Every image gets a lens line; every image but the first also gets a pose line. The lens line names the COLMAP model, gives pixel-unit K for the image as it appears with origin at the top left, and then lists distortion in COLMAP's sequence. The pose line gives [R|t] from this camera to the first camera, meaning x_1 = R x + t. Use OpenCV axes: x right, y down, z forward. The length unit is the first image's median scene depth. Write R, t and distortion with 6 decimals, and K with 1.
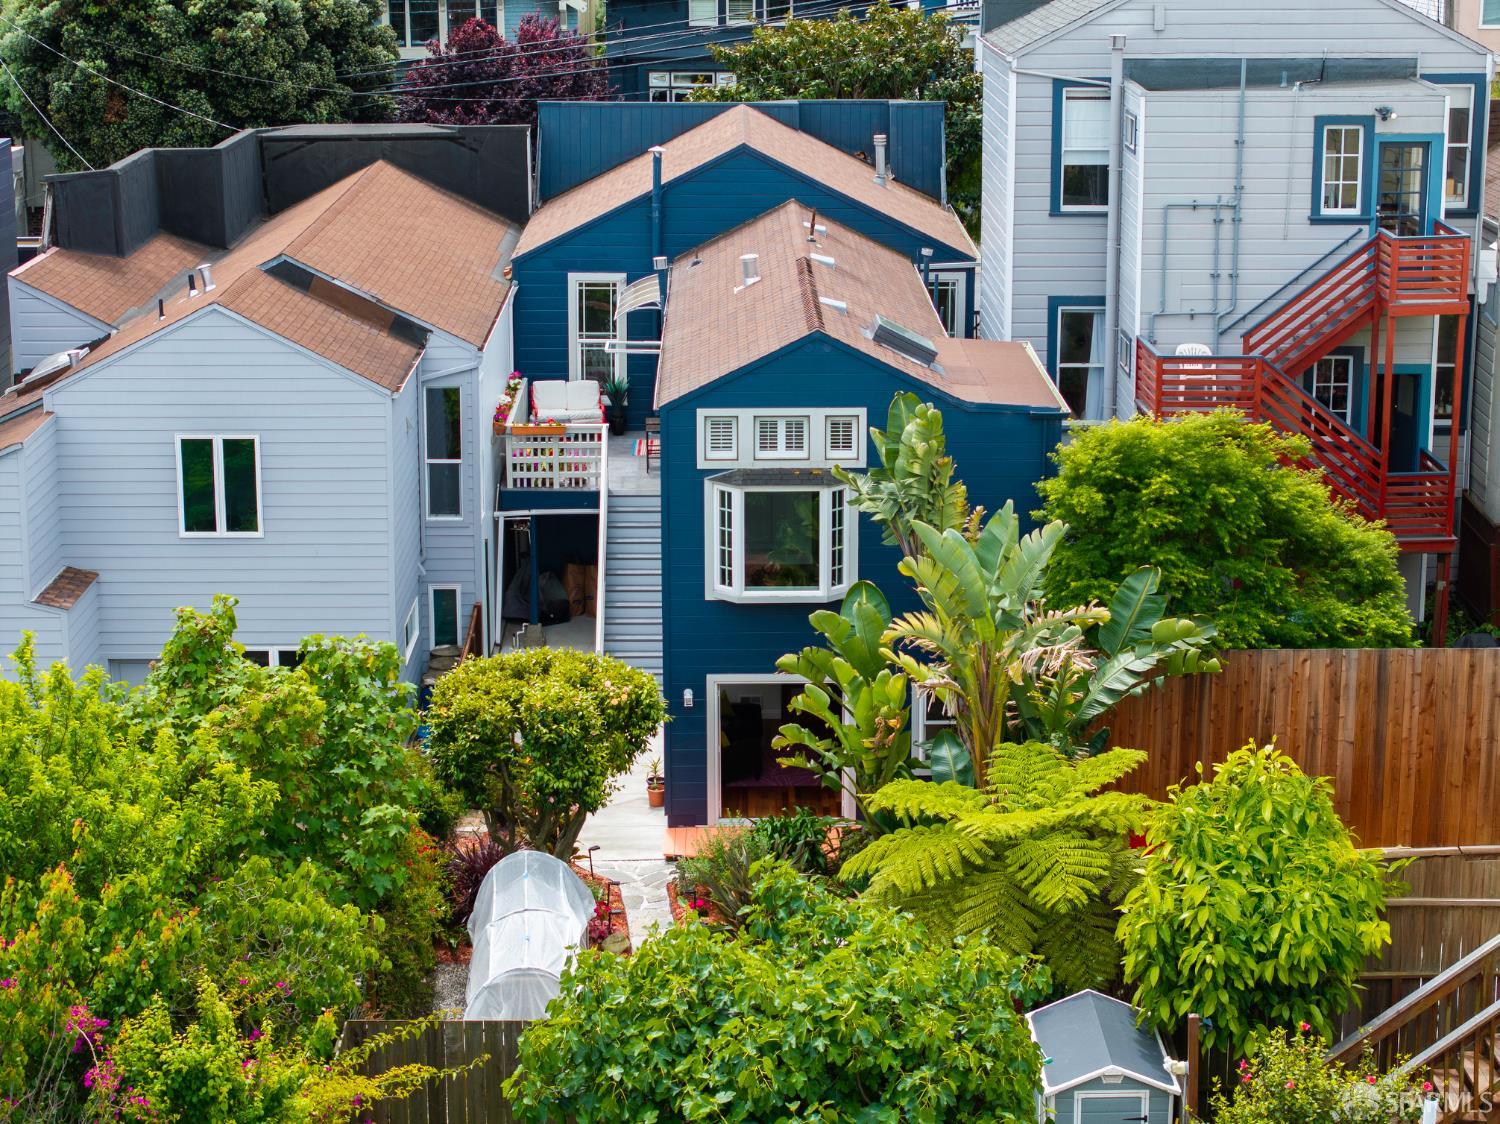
lens RADIAL K [[3121.7, 0, 750.0], [0, 3121.7, 562.0], [0, 0, 1]] dist [0.039899, 0.201931]
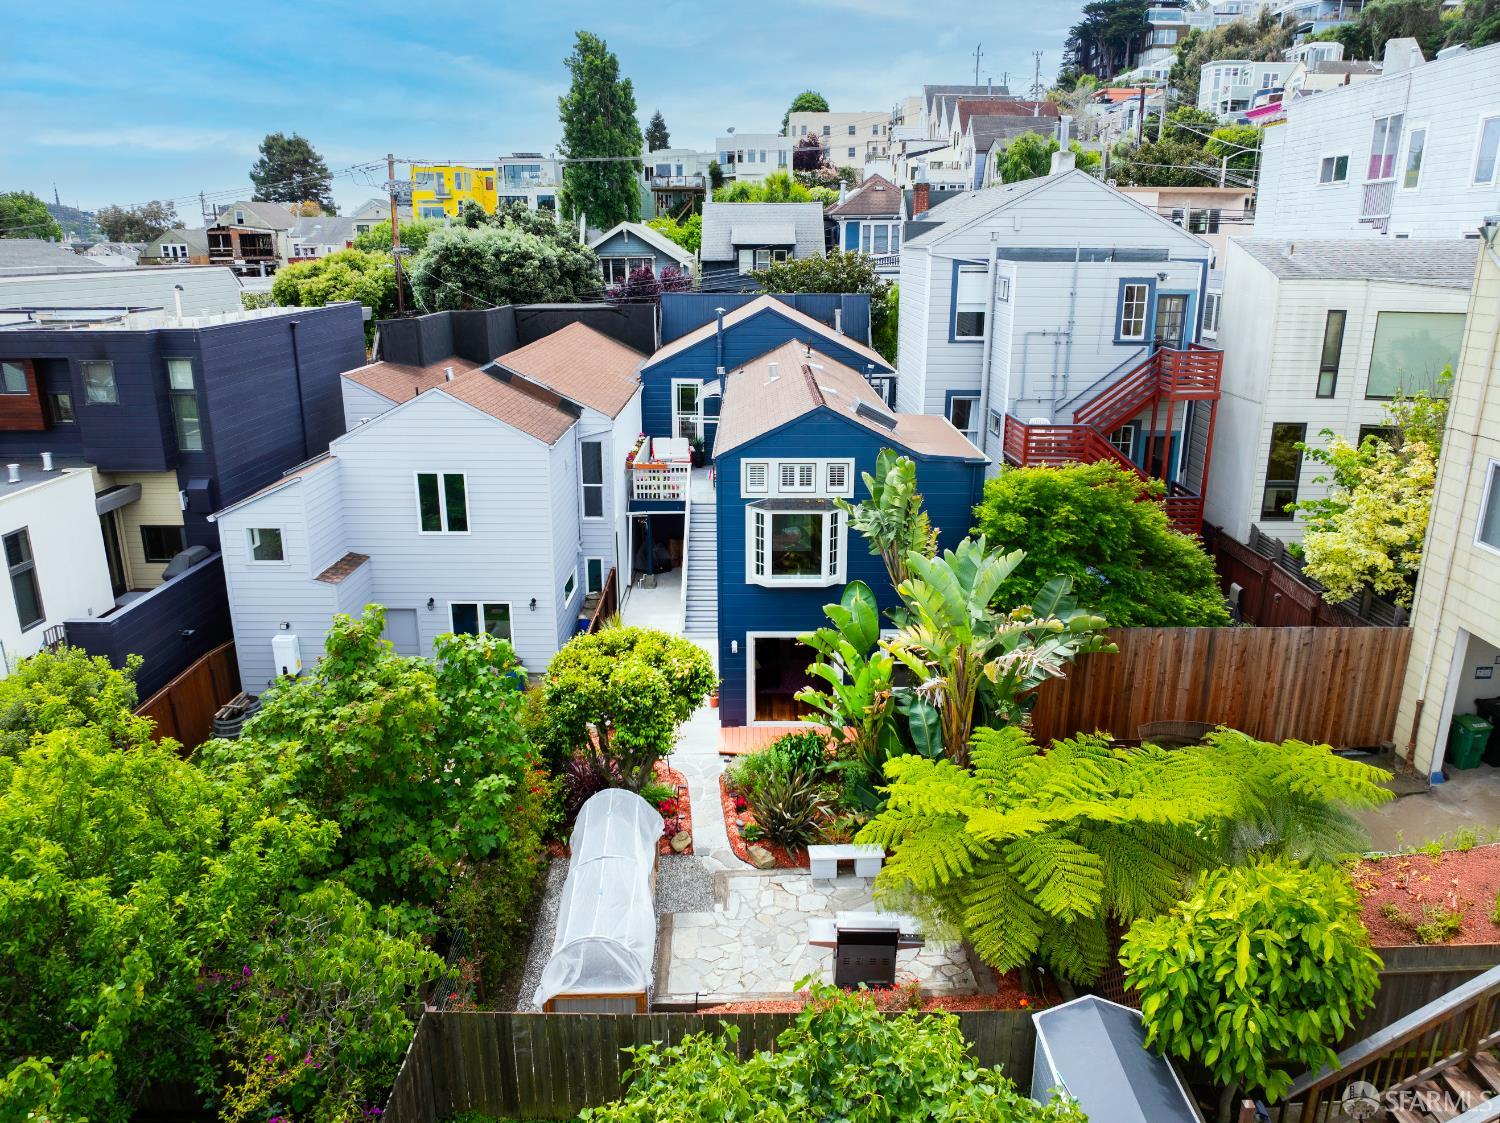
lens RADIAL K [[1063.2, 0, 750.0], [0, 1063.2, 561.5], [0, 0, 1]] dist [0.034045, -0.000607]
pose [[0.999937, 0.006615, -0.009026, -0.007288], [-0.006080, 0.998292, 0.058103, -0.027405], [0.009395, -0.058044, 0.998270, 0.459311]]
